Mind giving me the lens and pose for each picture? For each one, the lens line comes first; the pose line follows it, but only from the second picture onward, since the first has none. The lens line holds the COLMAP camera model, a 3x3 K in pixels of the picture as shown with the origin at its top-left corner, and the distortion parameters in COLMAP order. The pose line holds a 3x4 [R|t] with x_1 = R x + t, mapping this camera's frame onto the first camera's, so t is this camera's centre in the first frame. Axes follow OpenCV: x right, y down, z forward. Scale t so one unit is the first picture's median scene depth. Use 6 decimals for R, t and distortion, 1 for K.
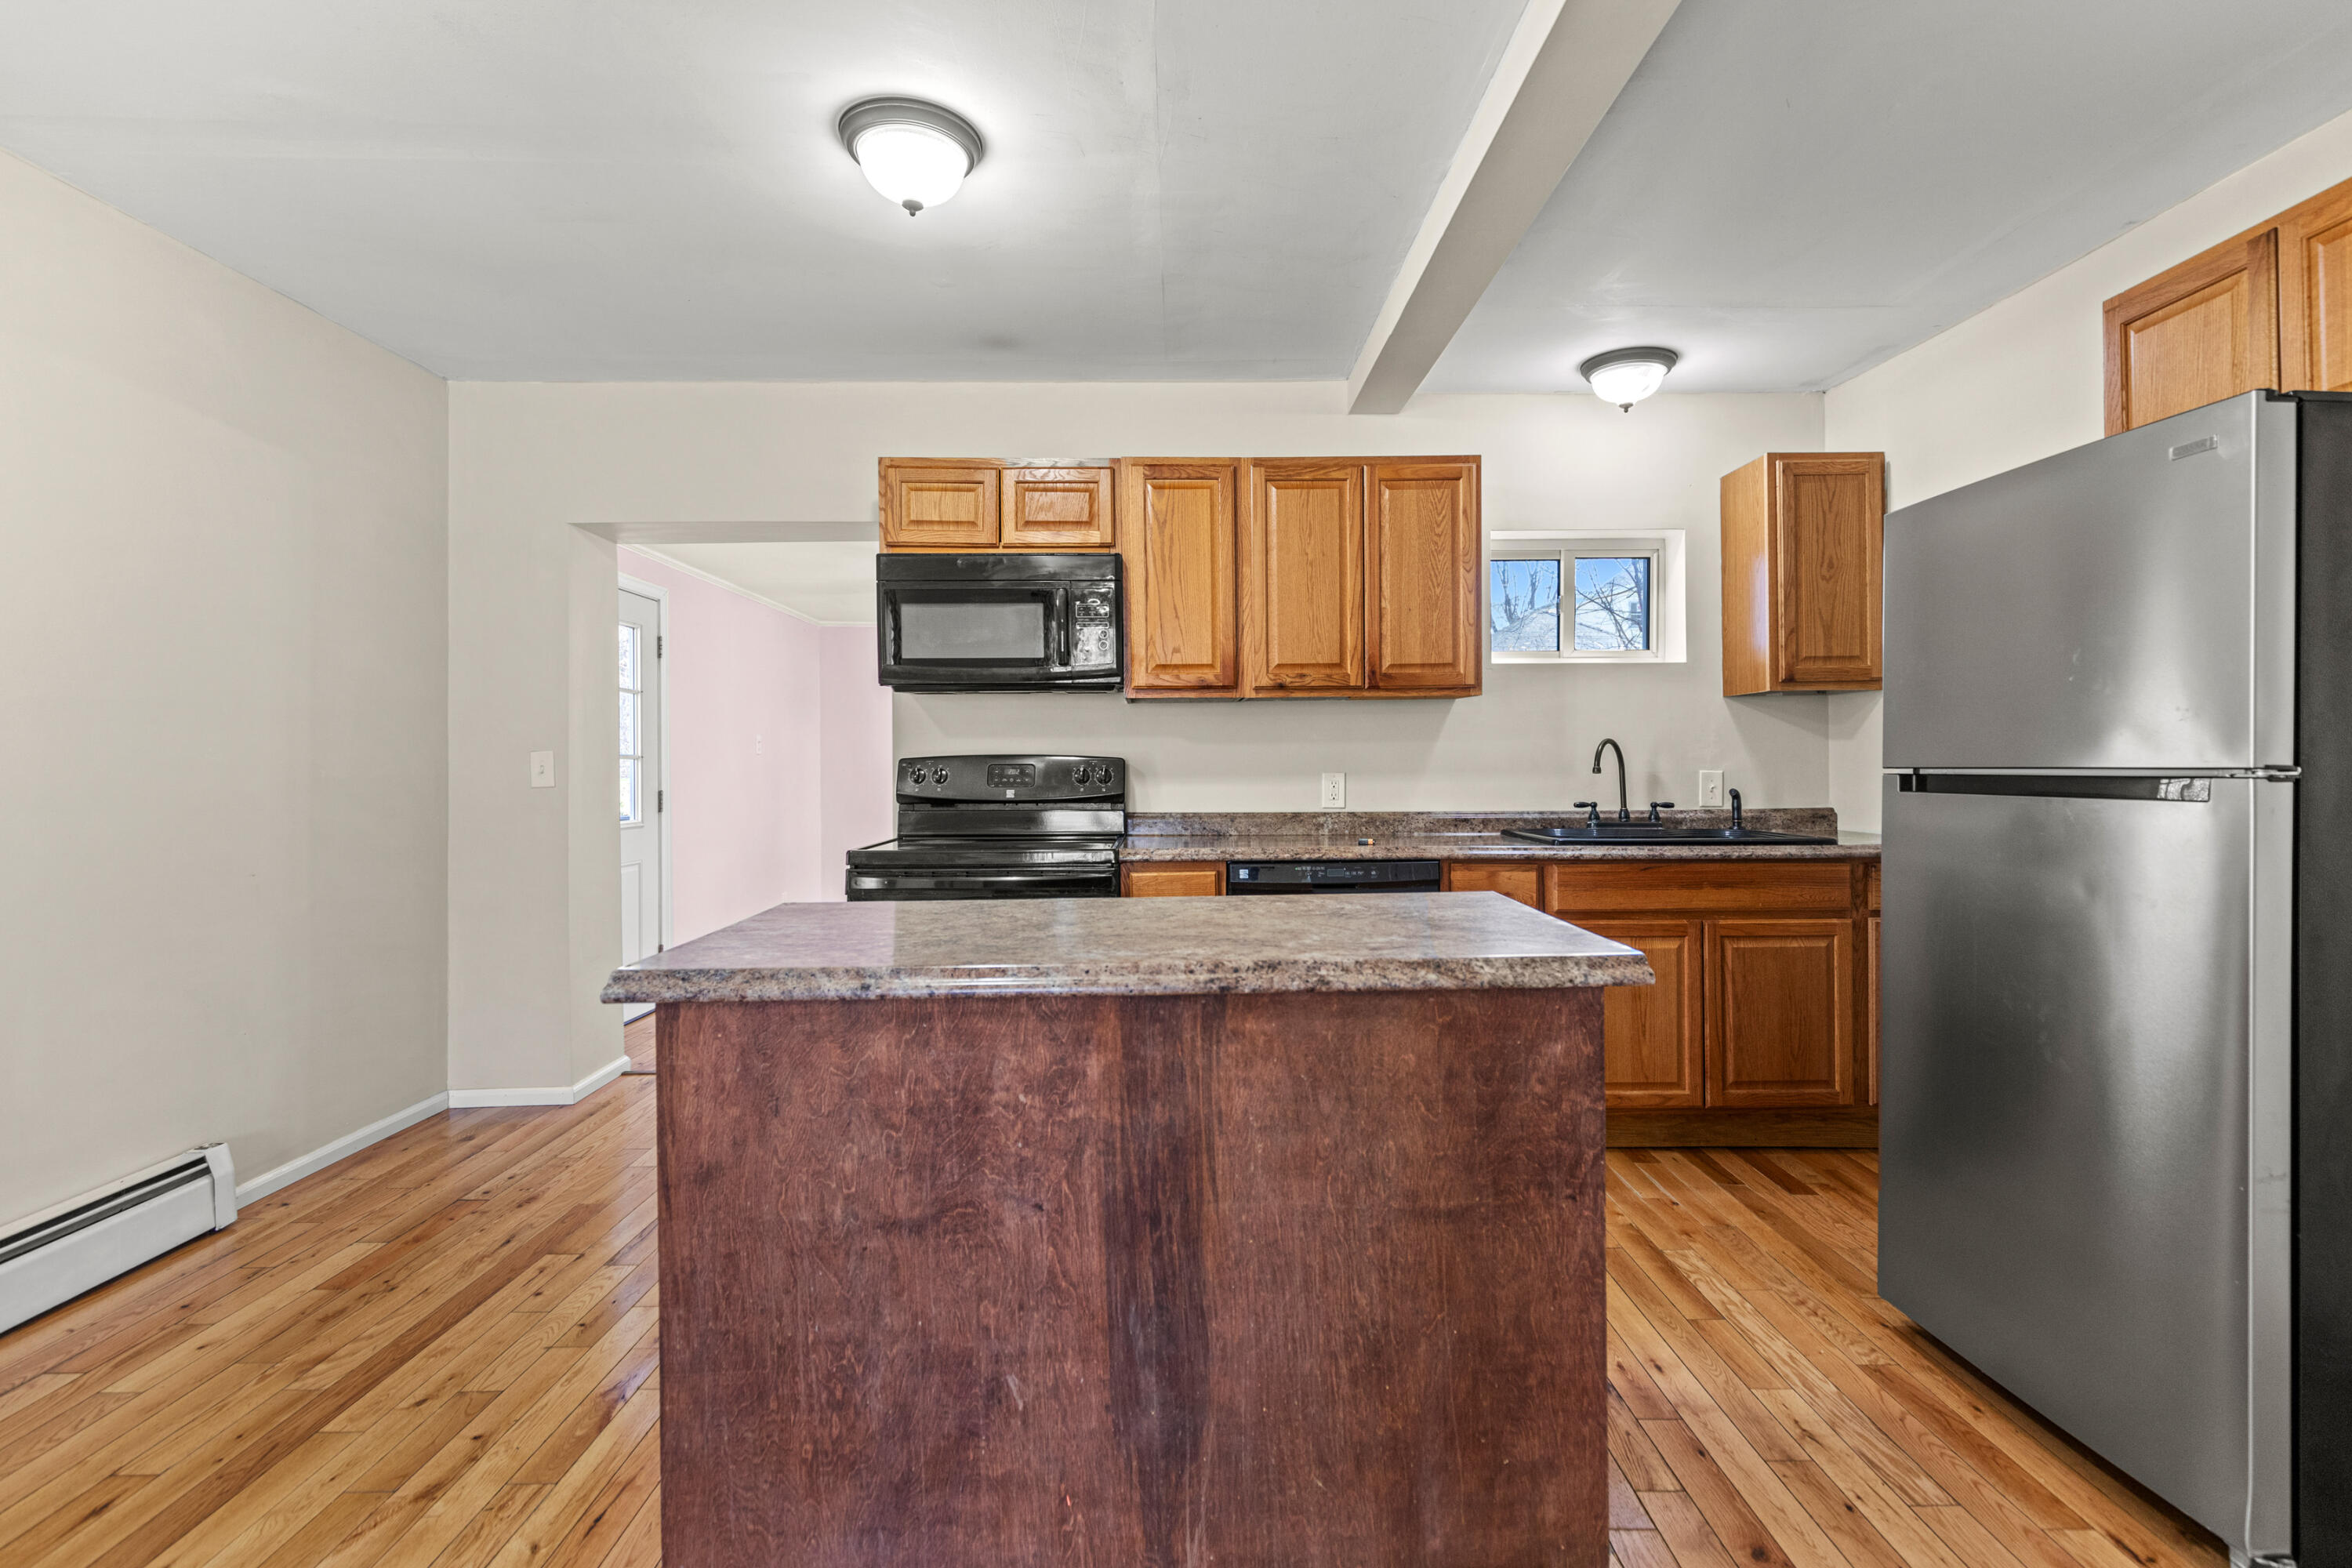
lens RADIAL K [[1079.5, 0, 1192.2], [0, 1079.5, 764.4], [0, 0, 1]] dist [0.010058, 0.000122]
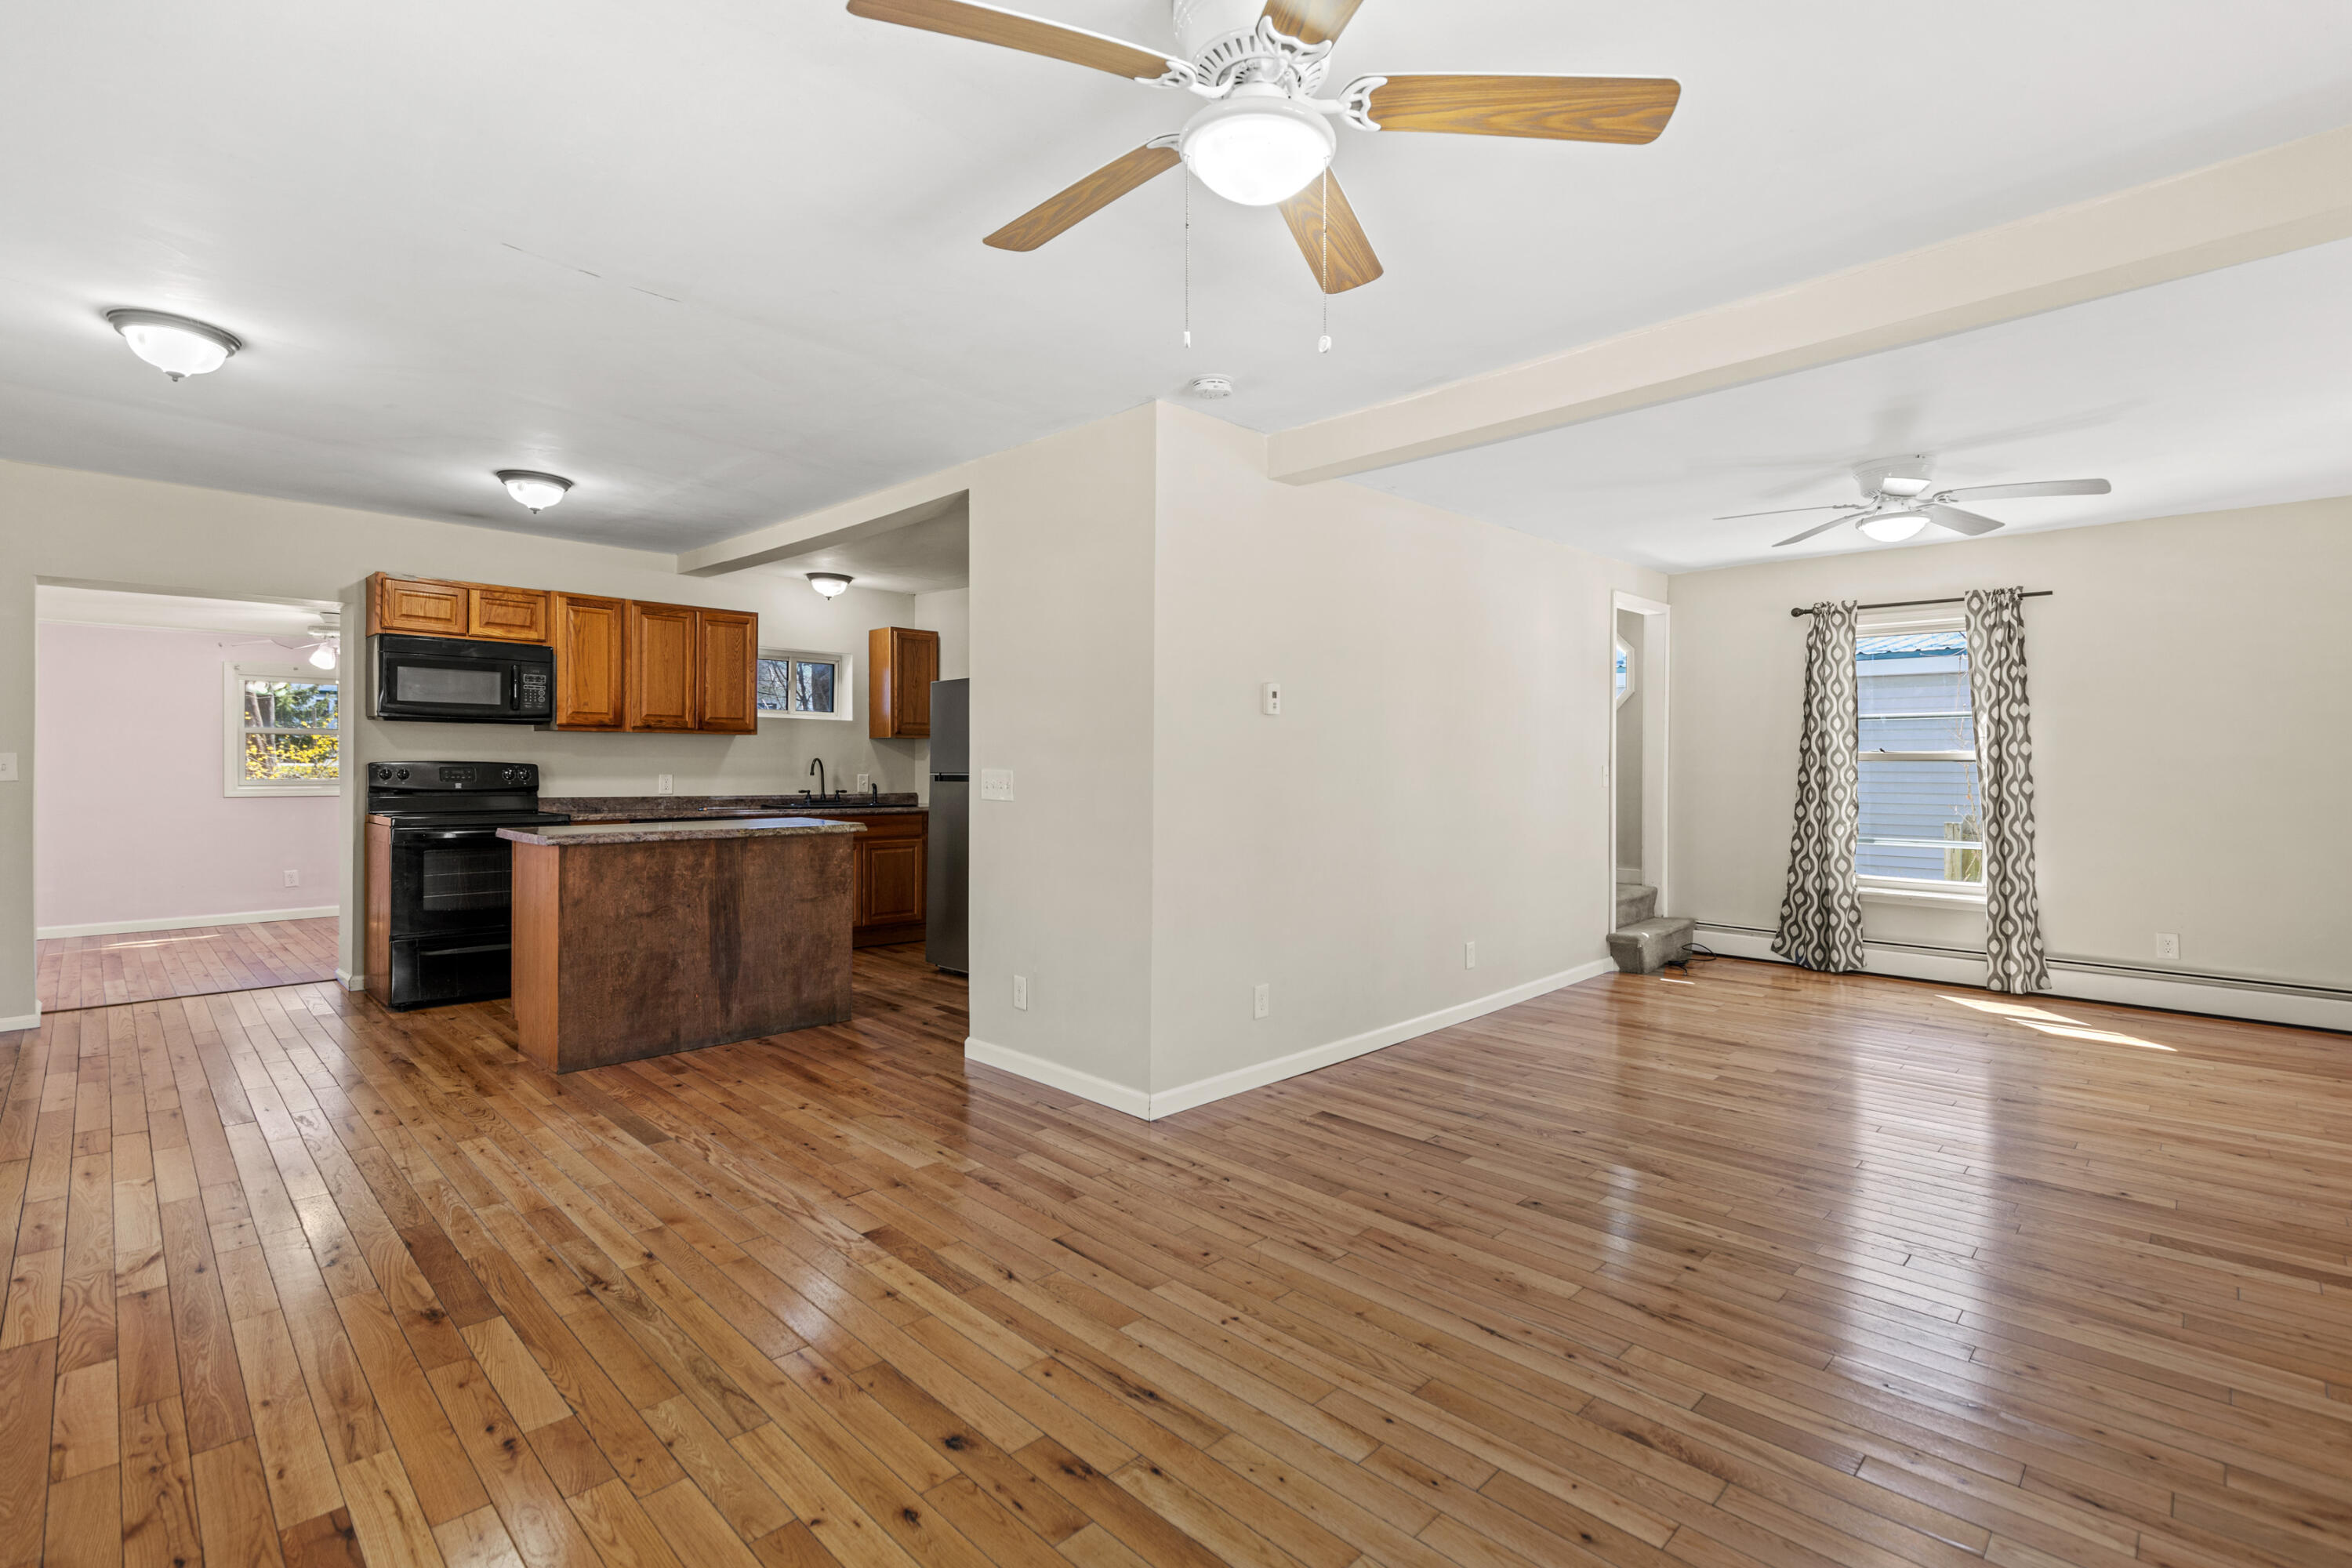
lens RADIAL K [[1079.5, 0, 1185.7], [0, 1079.5, 770.2], [0, 0, 1]] dist [0.010058, 0.000122]
pose [[0.718934, 0.010182, 0.695003, -0.542501], [-0.009247, 0.999944, -0.005083, 0.002807], [-0.695016, -0.002772, 0.718989, -0.962736]]
